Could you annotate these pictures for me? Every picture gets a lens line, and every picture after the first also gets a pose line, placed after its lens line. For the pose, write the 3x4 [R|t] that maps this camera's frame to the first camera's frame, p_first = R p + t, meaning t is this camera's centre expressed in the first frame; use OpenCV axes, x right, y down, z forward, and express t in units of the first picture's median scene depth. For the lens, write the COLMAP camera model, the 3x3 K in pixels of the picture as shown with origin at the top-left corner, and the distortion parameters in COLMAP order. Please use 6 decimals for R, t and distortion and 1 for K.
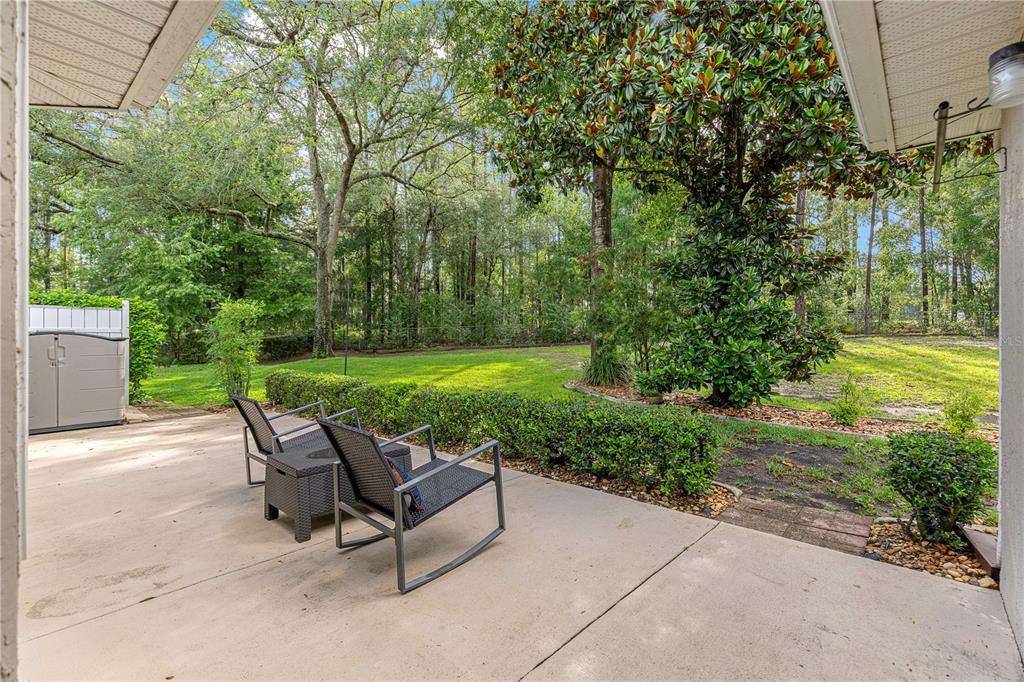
lens RADIAL K [[458.6, 0, 509.6], [0, 458.6, 348.3], [0, 0, 1]] dist [0.004086, 0.000514]
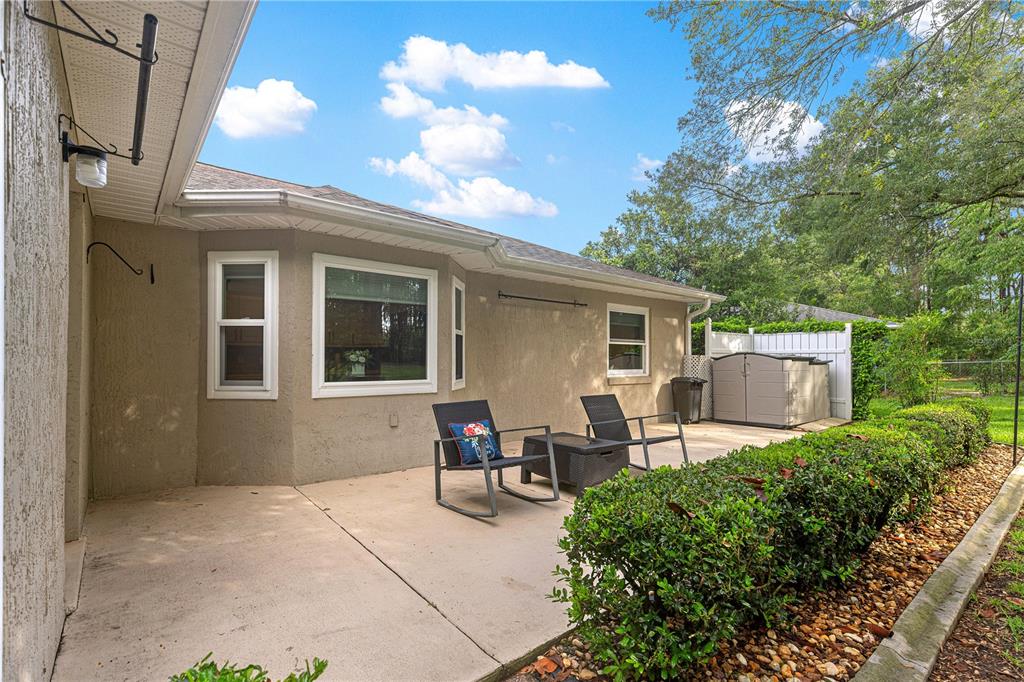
lens RADIAL K [[458.6, 0, 509.6], [0, 458.6, 348.3], [0, 0, 1]] dist [0.004086, 0.000514]
pose [[-0.136763, -0.030969, -0.990120, 1.394024], [-0.031385, 0.999145, -0.026916, 0.035558], [0.990106, 0.027394, -0.137618, 1.509653]]
